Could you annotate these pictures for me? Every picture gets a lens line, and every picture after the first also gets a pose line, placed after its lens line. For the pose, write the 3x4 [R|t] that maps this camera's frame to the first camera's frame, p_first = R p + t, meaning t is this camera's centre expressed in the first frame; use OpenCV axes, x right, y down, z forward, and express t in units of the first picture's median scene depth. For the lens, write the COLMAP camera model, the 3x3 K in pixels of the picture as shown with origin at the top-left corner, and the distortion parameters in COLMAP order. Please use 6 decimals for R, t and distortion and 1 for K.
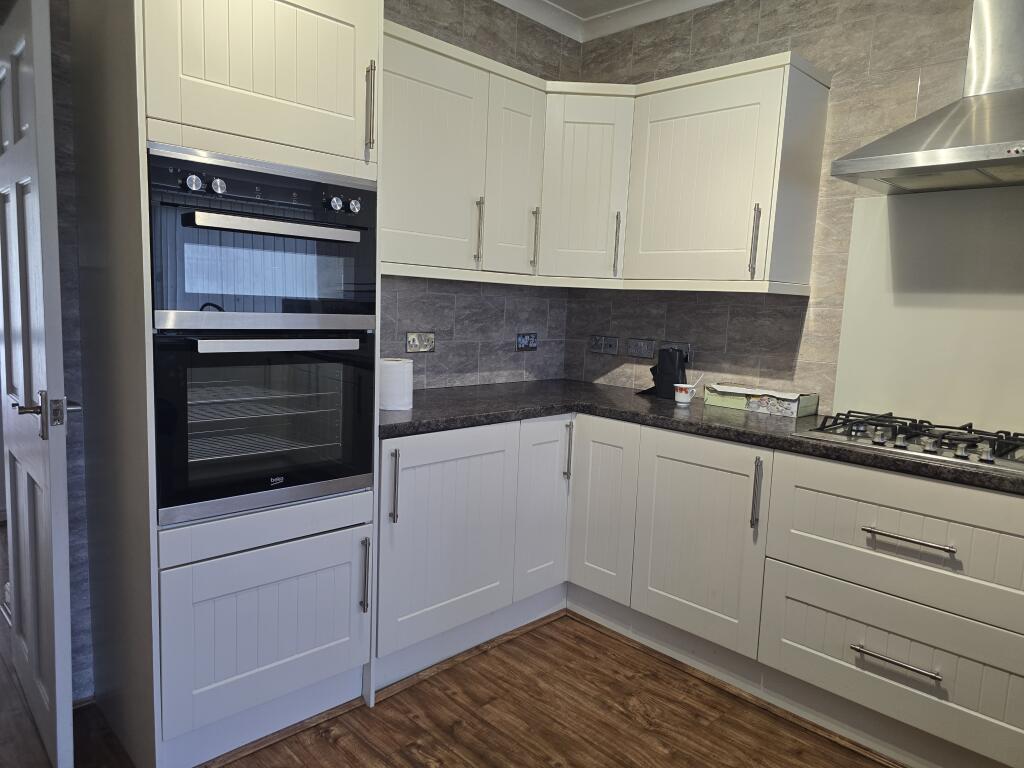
lens RADIAL K [[697.0, 0, 512.0], [0, 697.0, 384.0], [0, 0, 1]] dist [0.060887, -0.060540]
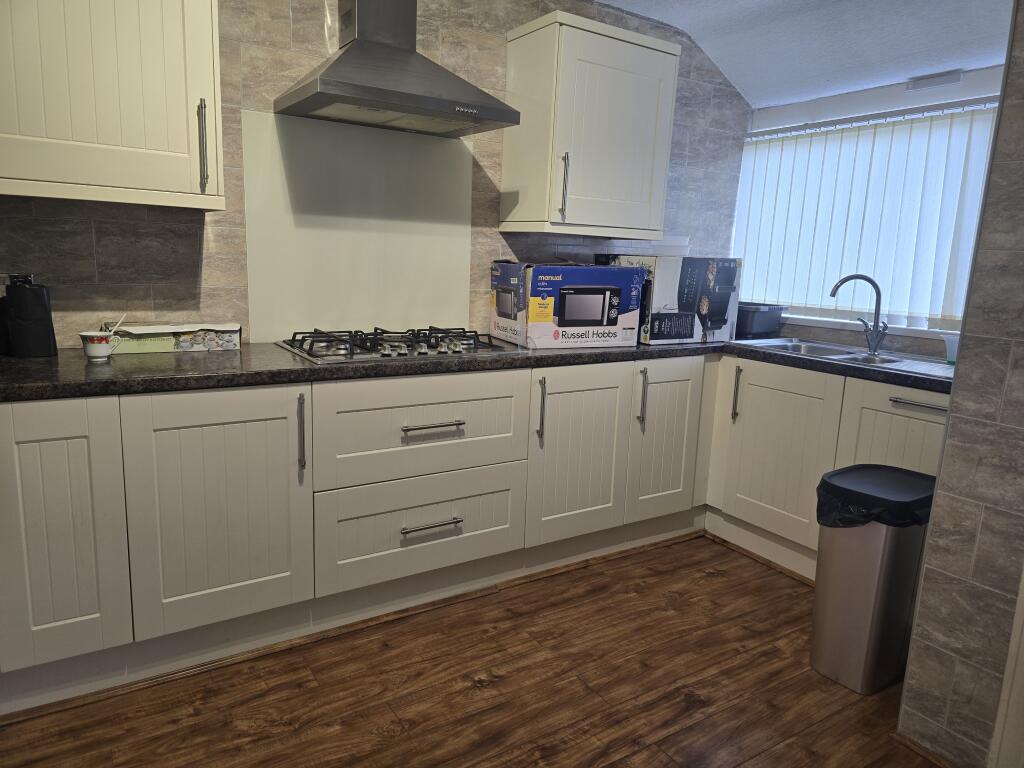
lens RADIAL K [[697.0, 0, 512.0], [0, 697.0, 384.0], [0, 0, 1]] dist [0.060887, -0.060540]
pose [[0.190119, -0.211863, 0.958629, -0.434005], [0.084950, 0.976326, 0.198927, -0.062525], [-0.978079, 0.043616, 0.203616, 0.480167]]
